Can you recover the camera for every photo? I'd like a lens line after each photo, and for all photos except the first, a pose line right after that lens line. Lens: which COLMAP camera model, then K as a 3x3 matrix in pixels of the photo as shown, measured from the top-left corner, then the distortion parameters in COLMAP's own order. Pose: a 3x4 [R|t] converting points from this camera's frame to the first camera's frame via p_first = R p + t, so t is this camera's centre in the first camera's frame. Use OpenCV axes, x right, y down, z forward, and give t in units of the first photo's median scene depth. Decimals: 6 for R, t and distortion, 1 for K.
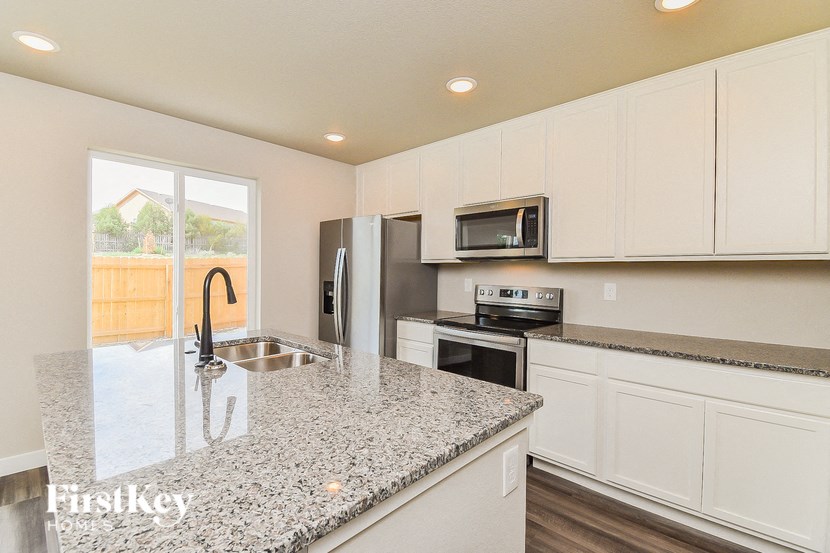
lens RADIAL K [[373.5, 0, 415.0], [0, 373.5, 276.5], [0, 0, 1]] dist [0.000264, -0.000158]
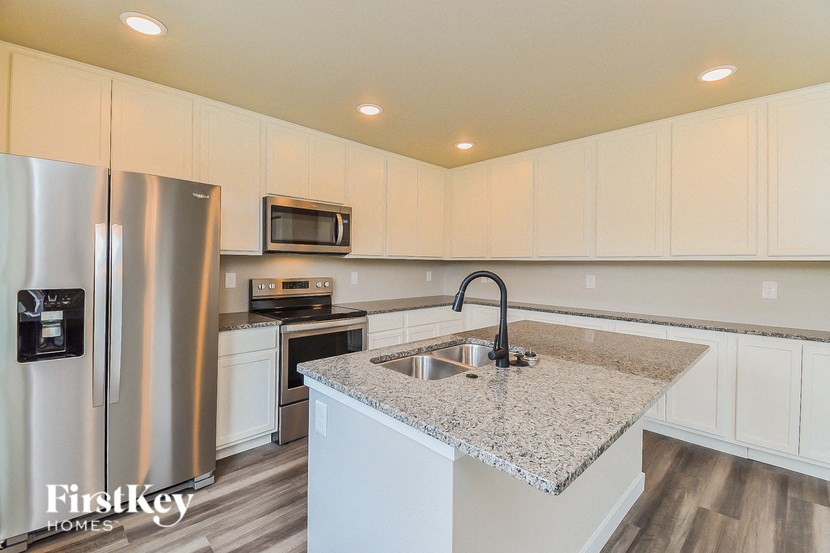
lens RADIAL K [[357.8, 0, 412.8], [0, 357.8, 262.5], [0, 0, 1]] dist [-0.000733, -0.000204]
pose [[0.046601, -0.010363, 0.998860, -0.807594], [-0.003491, 0.999938, 0.010537, -0.033760], [-0.998907, -0.003978, 0.046562, 0.653742]]
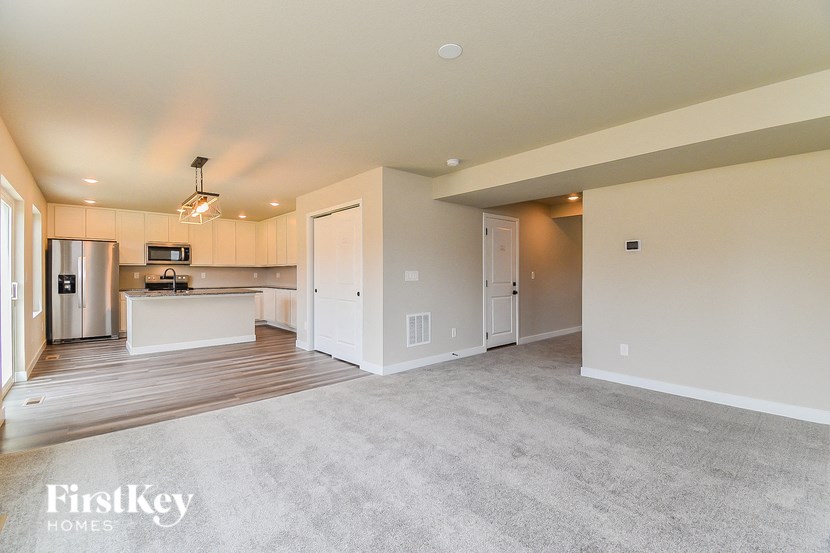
lens RADIAL K [[373.5, 0, 415.0], [0, 373.5, 276.5], [0, 0, 1]] dist [0.000264, -0.000158]
pose [[0.095650, -0.019859, 0.995217, -2.261301], [0.004747, 0.999799, 0.019494, -0.005727], [-0.995404, 0.002860, 0.095725, -0.996684]]
